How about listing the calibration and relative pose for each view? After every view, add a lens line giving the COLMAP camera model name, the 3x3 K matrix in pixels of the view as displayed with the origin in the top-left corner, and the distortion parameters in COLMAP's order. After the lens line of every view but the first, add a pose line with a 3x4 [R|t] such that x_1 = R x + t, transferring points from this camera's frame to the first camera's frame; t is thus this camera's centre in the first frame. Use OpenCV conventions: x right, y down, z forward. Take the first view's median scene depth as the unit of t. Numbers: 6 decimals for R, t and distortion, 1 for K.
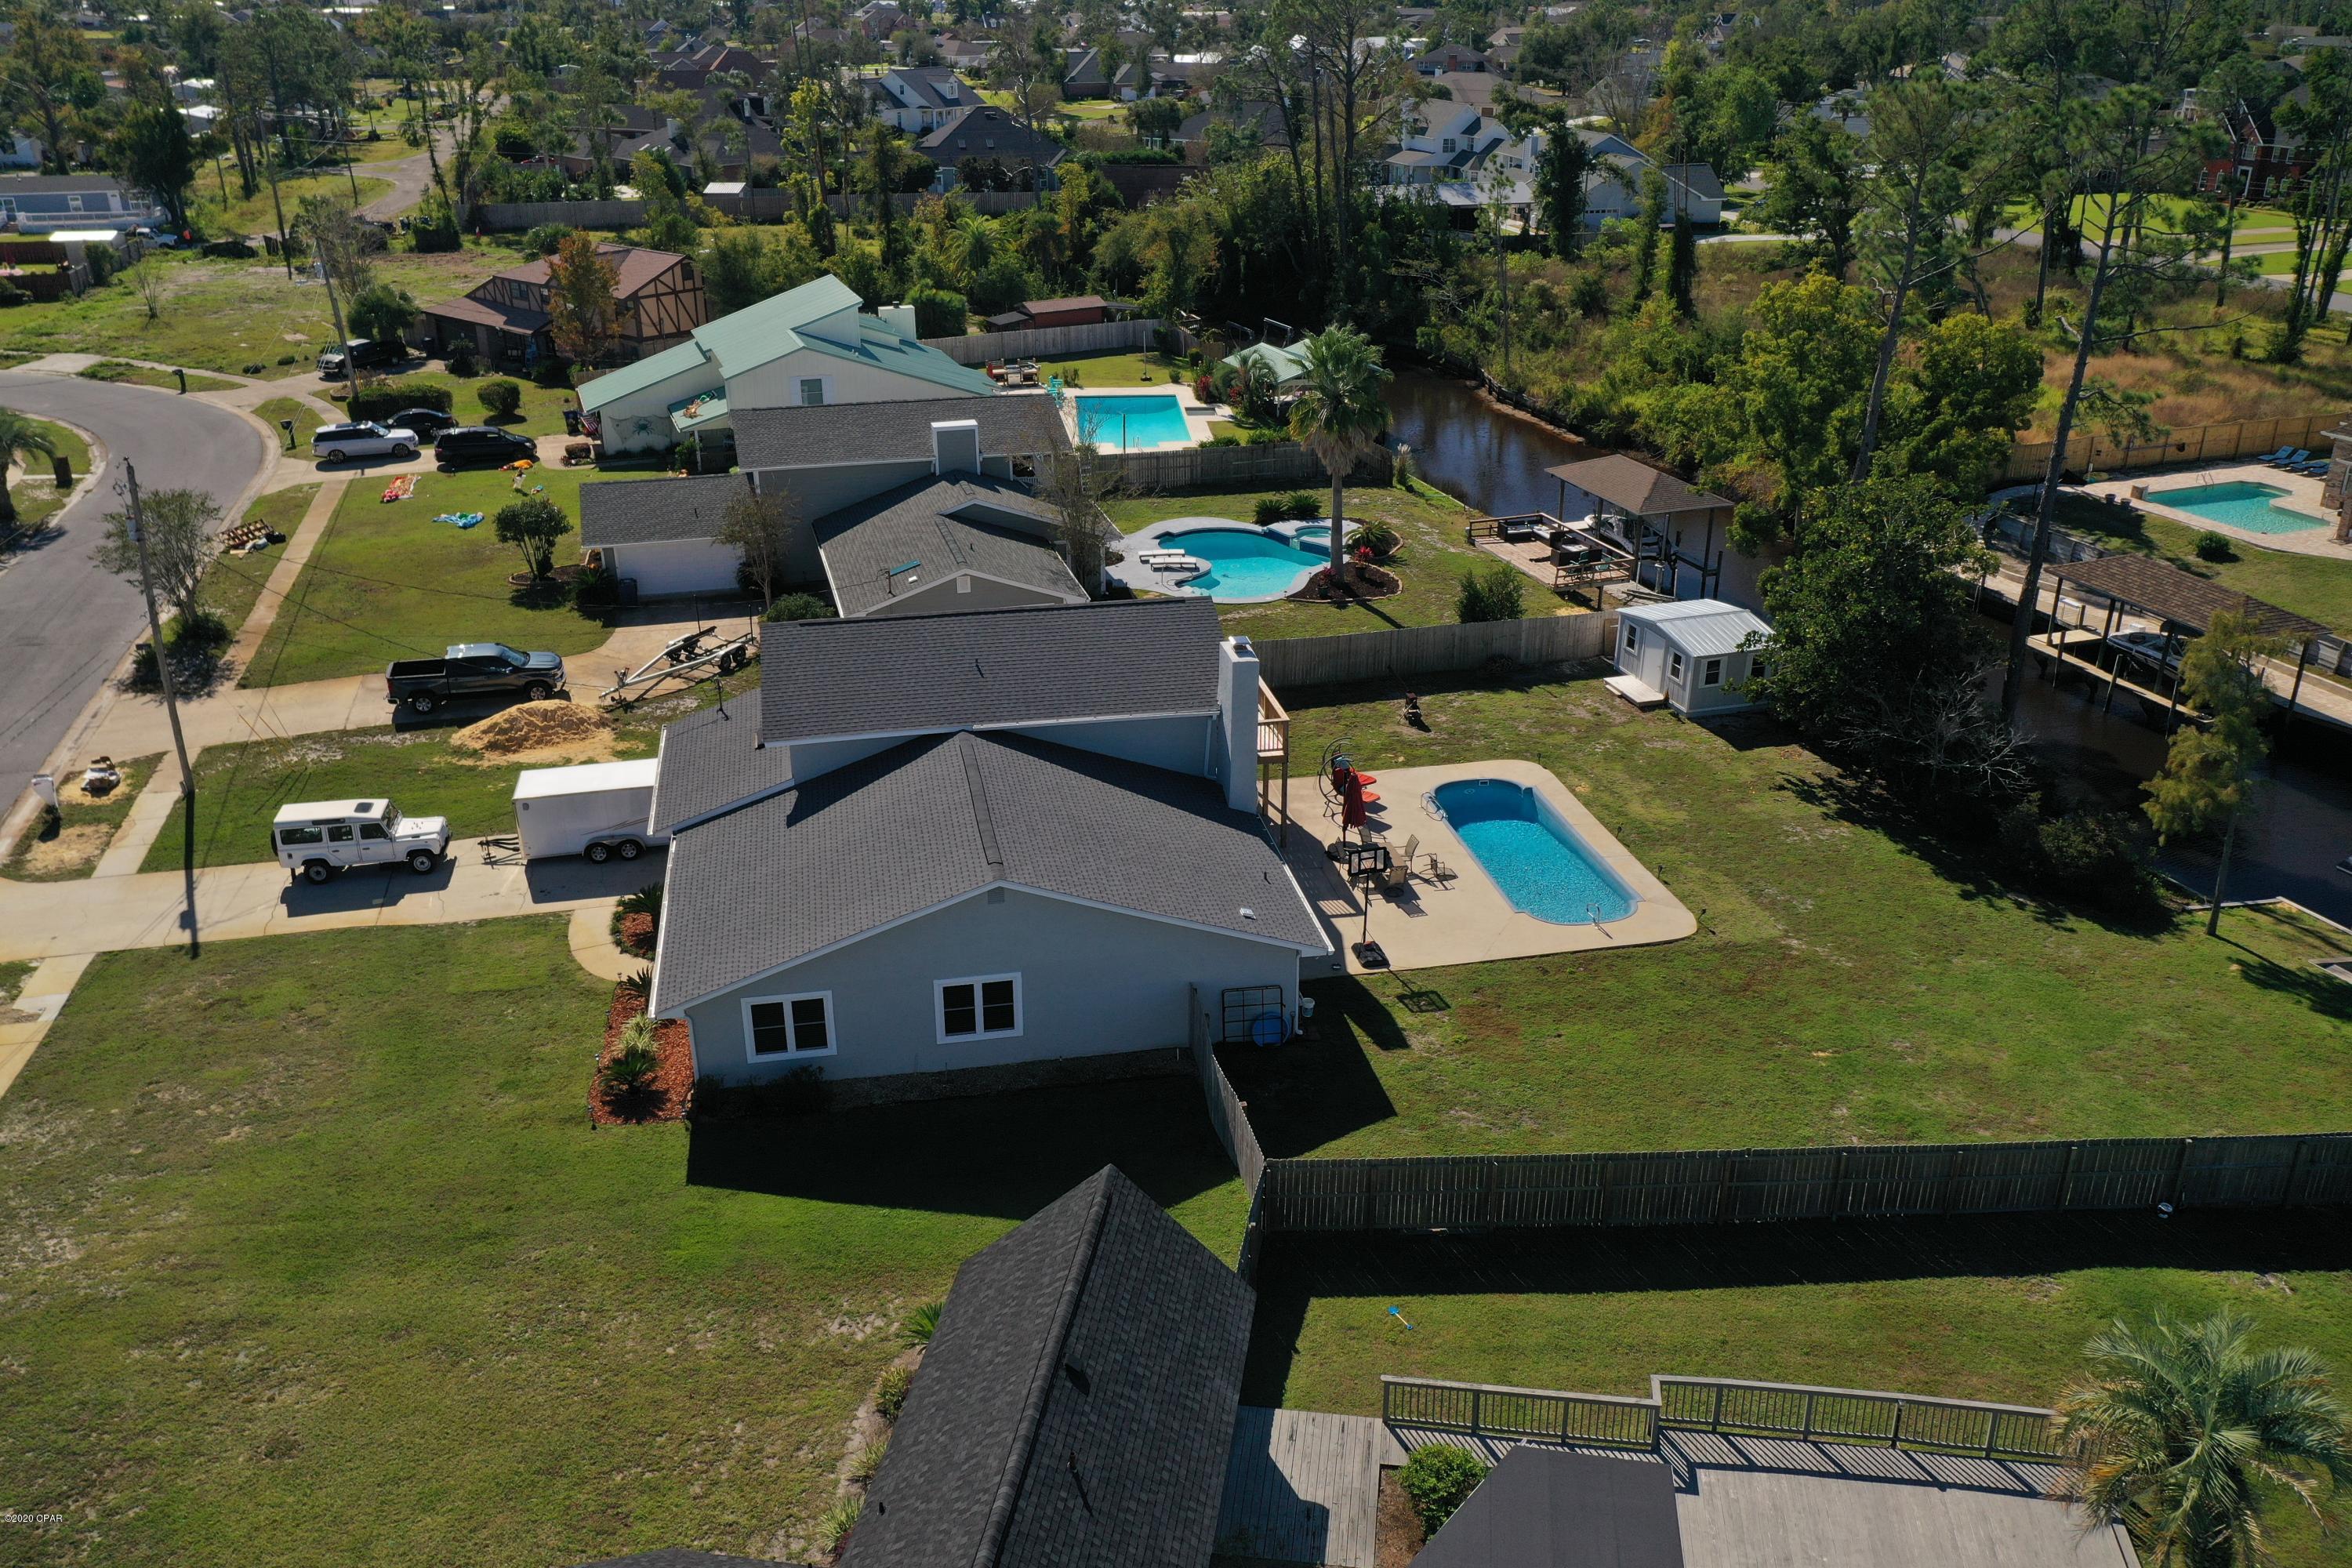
lens RADIAL K [[1867.7, 0, 1184.3], [0, 1867.7, 792.4], [0, 0, 1]] dist [0.003544, 0.008342]
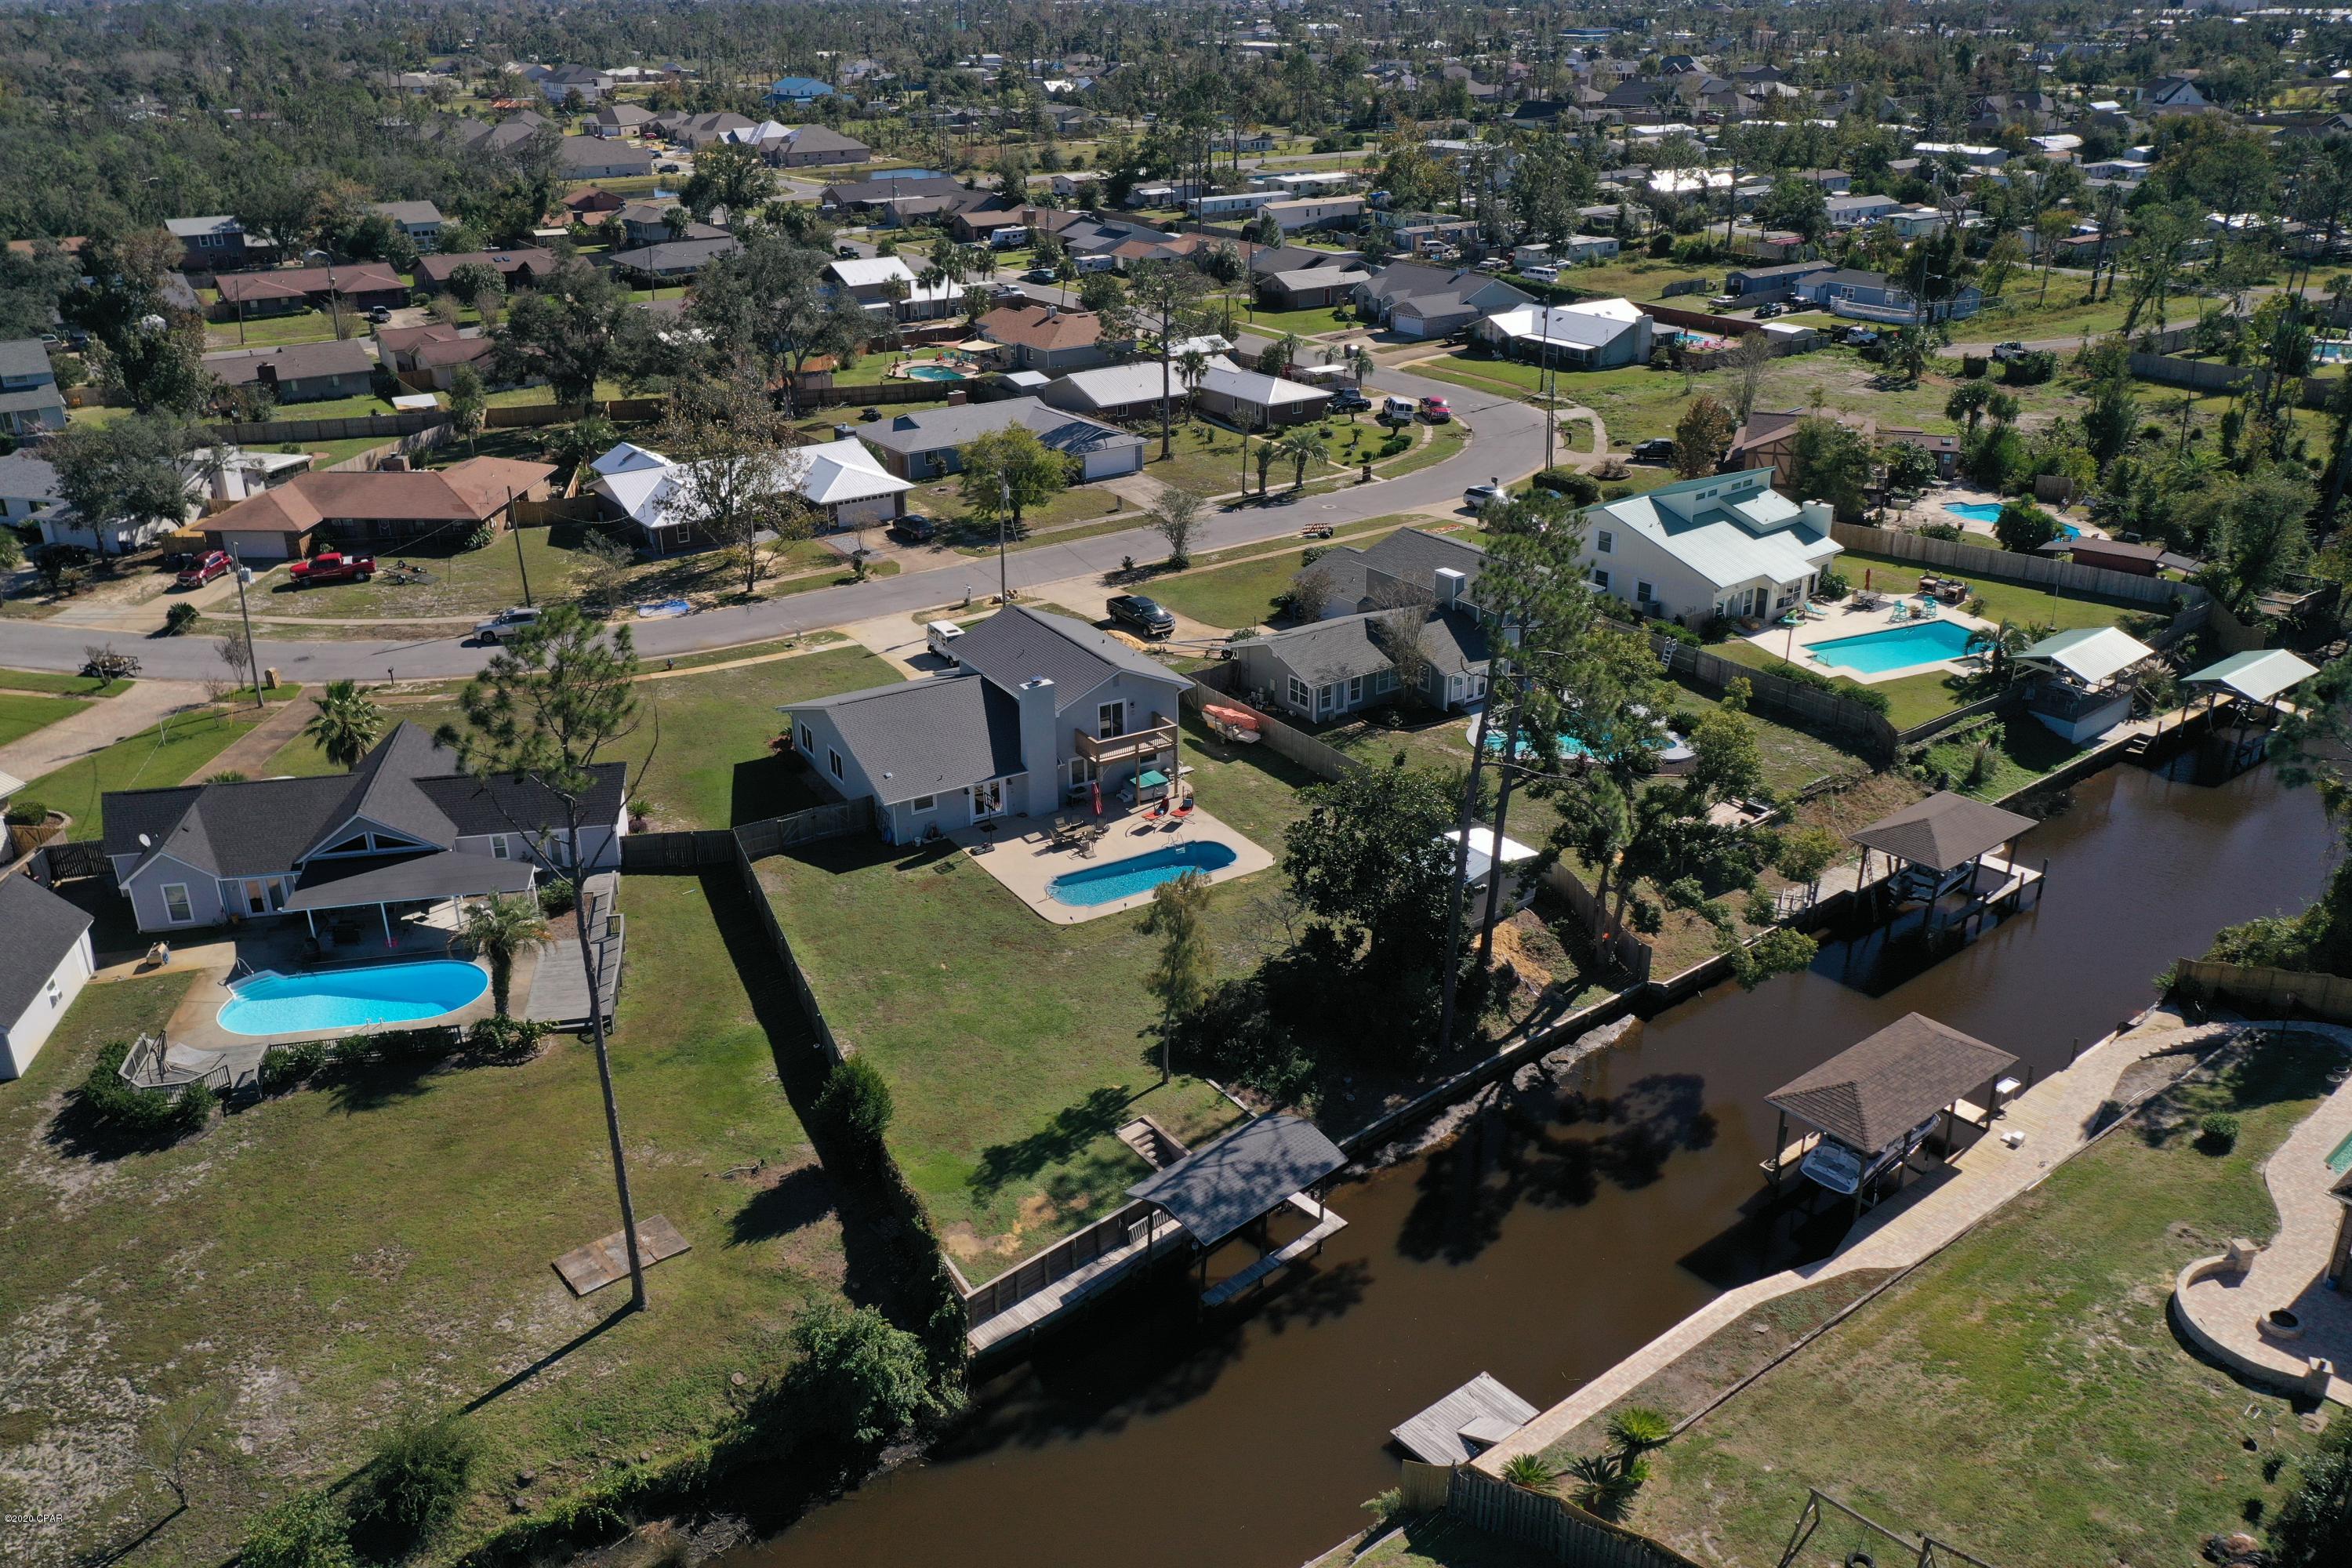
lens RADIAL K [[1867.7, 0, 1183.6], [0, 1867.7, 785.9], [0, 0, 1]] dist [0.003544, 0.008342]
pose [[0.338806, 0.371651, -0.864342, 2.325947], [-0.378553, 0.894882, 0.236397, -0.647580], [0.861341, 0.247106, 0.443881, 0.418451]]
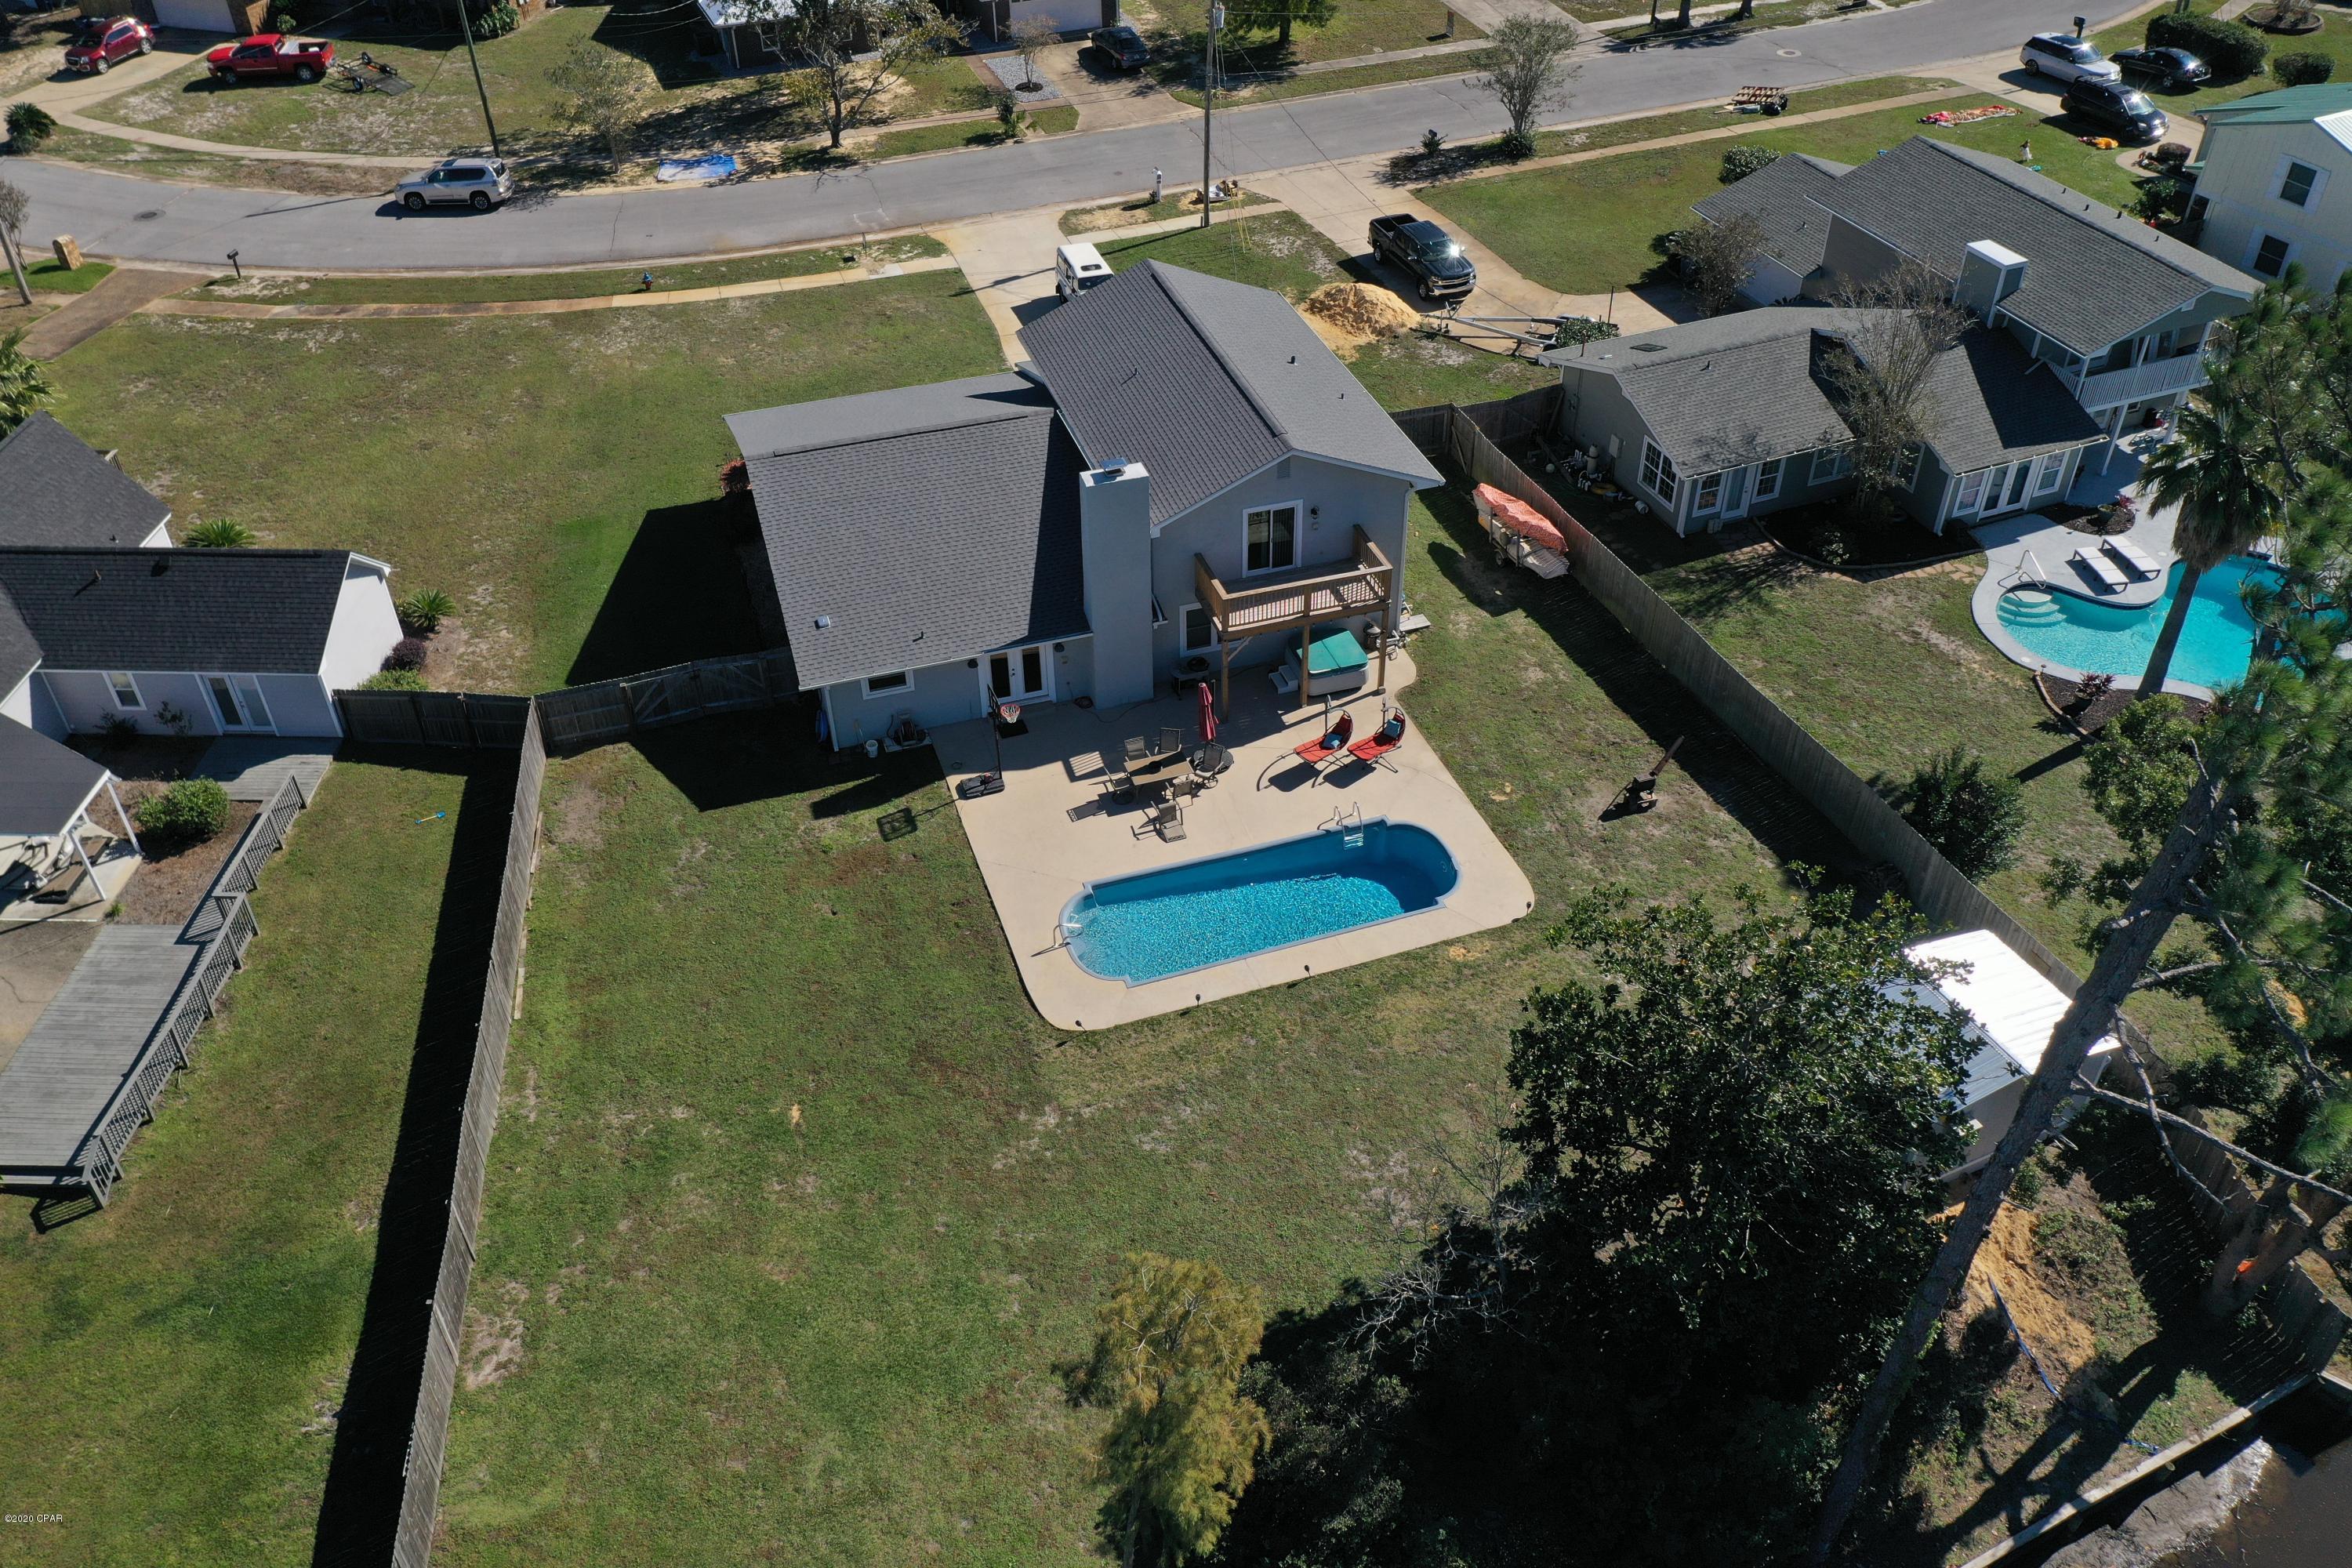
lens RADIAL K [[1867.7, 0, 1187.2], [0, 1867.7, 781.9], [0, 0, 1]] dist [0.003544, 0.008342]
pose [[0.121088, 0.621862, -0.773709, 1.155344], [-0.399003, 0.744195, 0.535696, -0.645920], [0.908919, 0.243846, 0.338238, 0.996327]]
